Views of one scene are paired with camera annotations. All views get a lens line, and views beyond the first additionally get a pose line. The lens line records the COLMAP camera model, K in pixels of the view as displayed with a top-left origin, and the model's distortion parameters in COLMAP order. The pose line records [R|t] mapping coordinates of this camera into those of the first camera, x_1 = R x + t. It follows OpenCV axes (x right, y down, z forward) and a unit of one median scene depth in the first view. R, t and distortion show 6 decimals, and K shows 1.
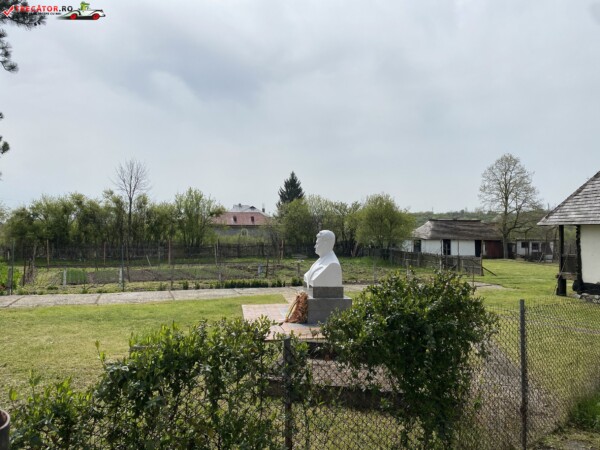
lens RADIAL K [[459.0, 0, 296.1], [0, 459.0, 222.5], [0, 0, 1]] dist [0.058881, -0.060832]
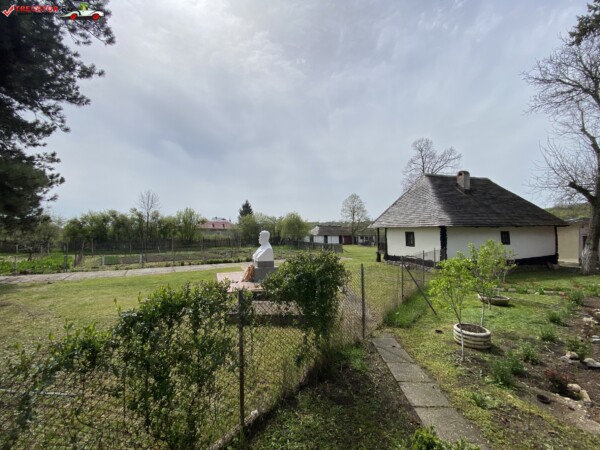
lens RADIAL K [[242.4, 0, 300.0], [0, 242.4, 225.0], [0, 0, 1]] dist [0.043919, -0.033578]
pose [[0.978250, -0.000492, 0.207428, 0.001727], [0.002446, 0.999955, -0.009166, 0.002027], [-0.207414, 0.009474, 0.978207, 0.006816]]
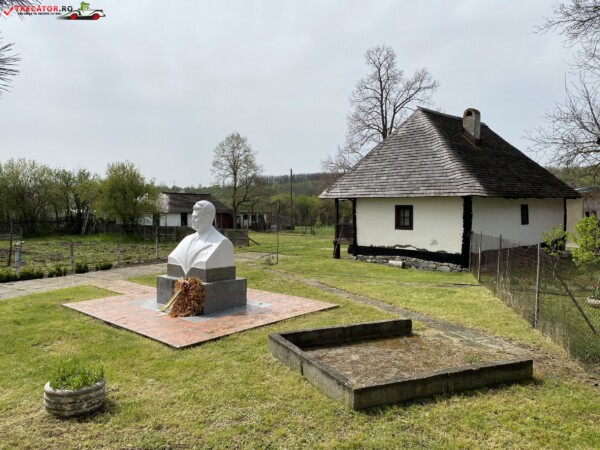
lens RADIAL K [[453.1, 0, 291.9], [0, 453.1, 226.4], [0, 0, 1]] dist [0.087610, -0.136187]
pose [[0.791068, -0.030206, 0.610983, -0.203906], [-0.009478, 0.998055, 0.061614, 0.006707], [-0.611655, -0.054532, 0.789243, 0.161696]]
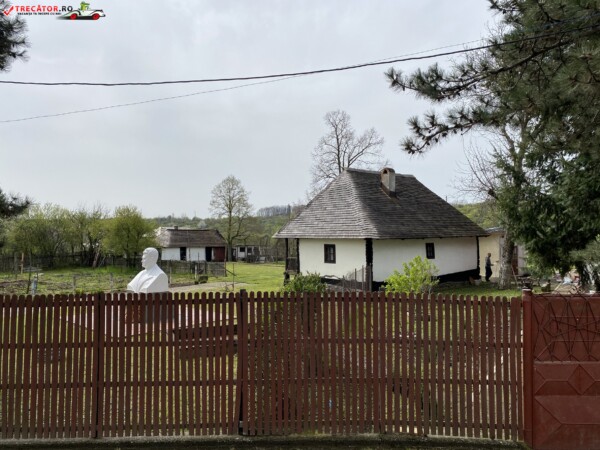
lens RADIAL K [[454.9, 0, 298.0], [0, 454.9, 219.3], [0, 0, 1]] dist [0.077250, -0.130839]
pose [[0.811863, 0.011496, 0.583735, -0.222075], [-0.001308, 0.999839, -0.017872, -0.025697], [-0.583847, 0.013746, 0.811747, -0.169951]]
